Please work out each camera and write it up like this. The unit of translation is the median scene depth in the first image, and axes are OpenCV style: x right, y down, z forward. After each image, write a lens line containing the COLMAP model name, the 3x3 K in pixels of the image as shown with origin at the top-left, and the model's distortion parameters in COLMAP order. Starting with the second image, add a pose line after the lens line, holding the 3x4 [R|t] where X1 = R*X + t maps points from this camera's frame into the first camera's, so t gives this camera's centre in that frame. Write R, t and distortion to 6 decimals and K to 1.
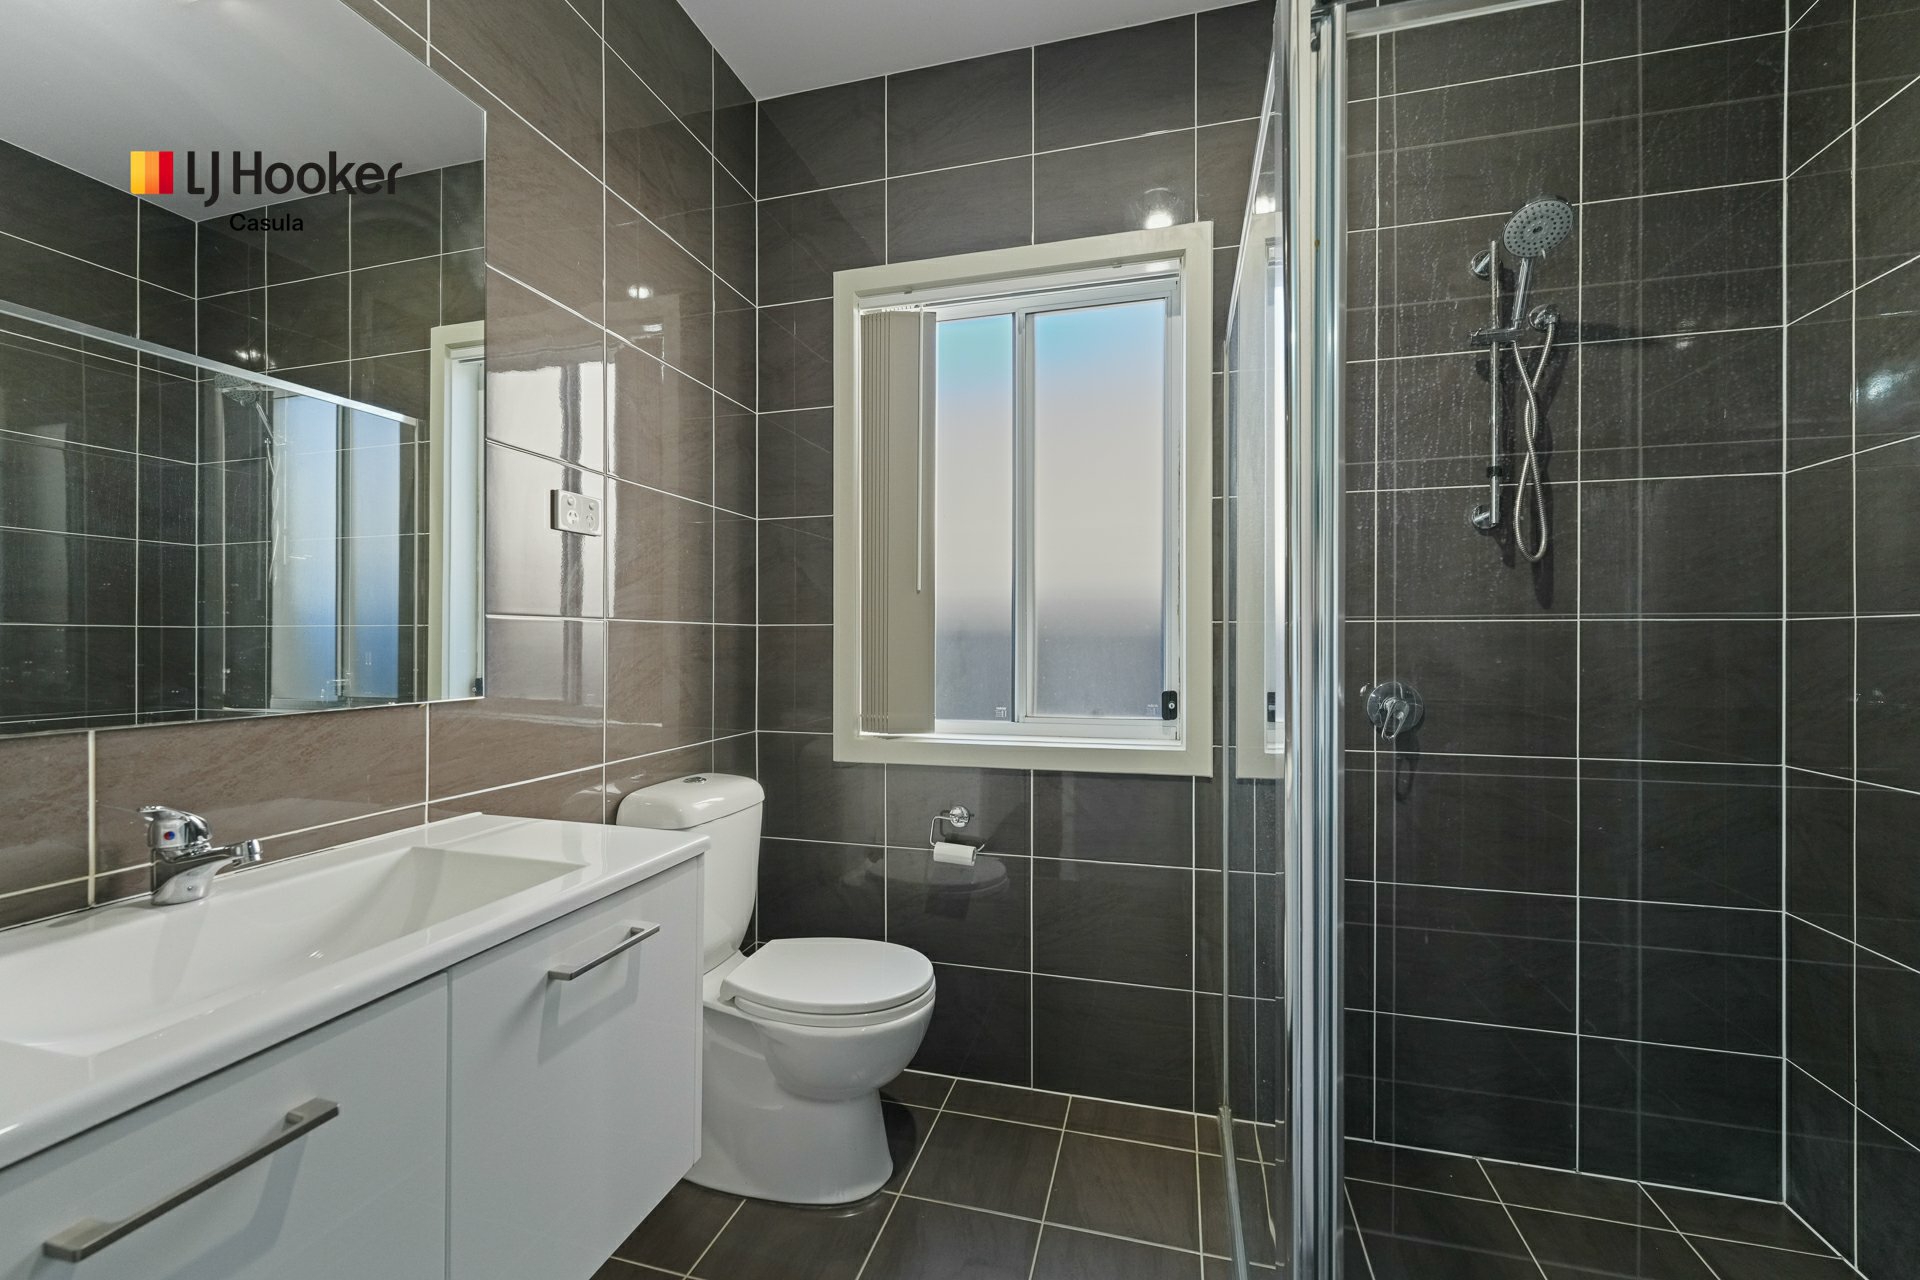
lens RADIAL K [[794.5, 0, 954.2], [0, 794.5, 644.4], [0, 0, 1]] dist [-0.001958, -0.000024]
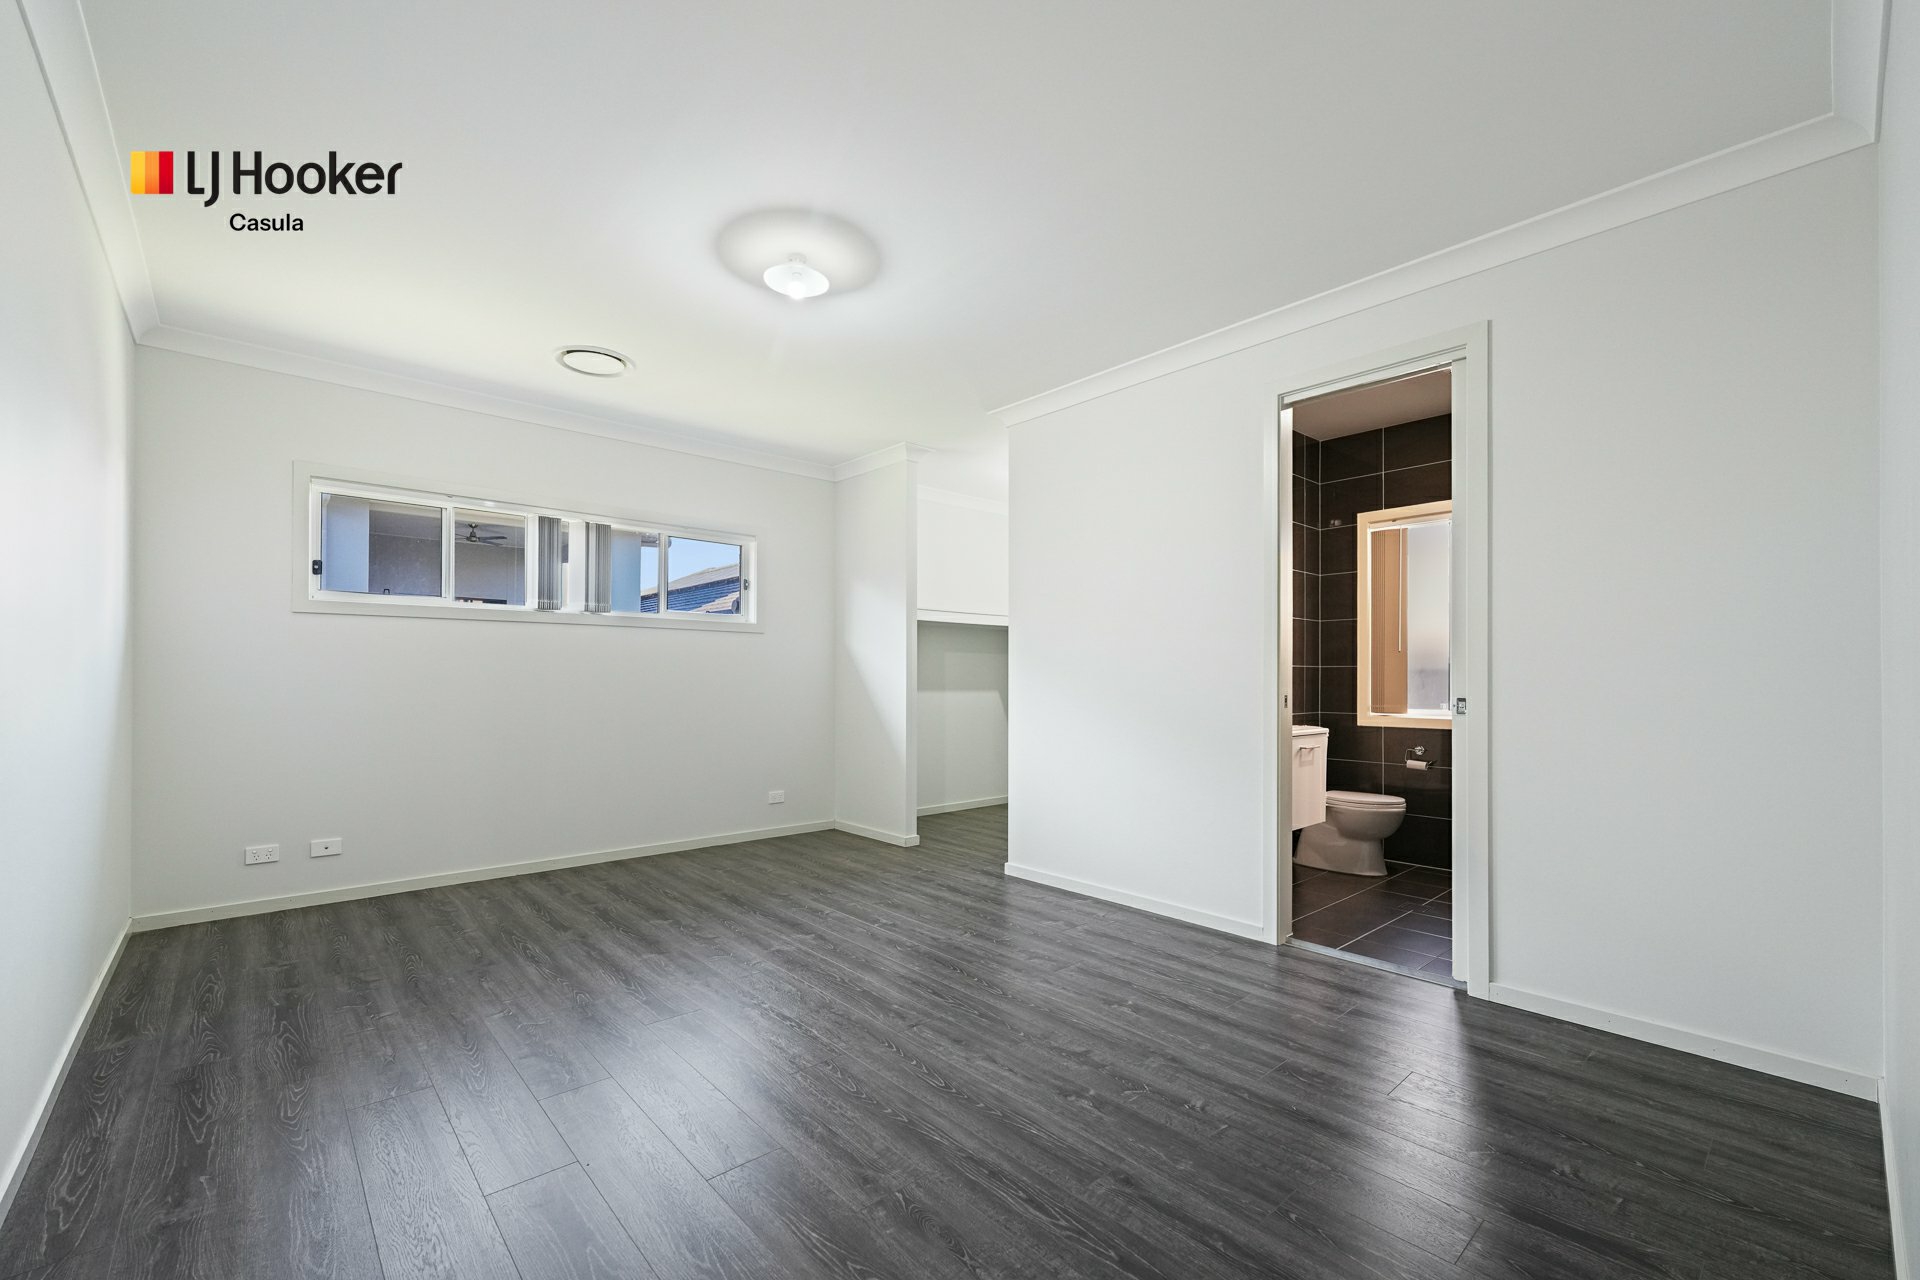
lens RADIAL K [[794.5, 0, 951.1], [0, 794.5, 675.0], [0, 0, 1]] dist [-0.001958, -0.000024]
pose [[0.835613, 0.000385, -0.549319, 0.130879], [0.000404, 0.999999, 0.001315, -0.002709], [0.549319, -0.001321, 0.835612, -1.600090]]
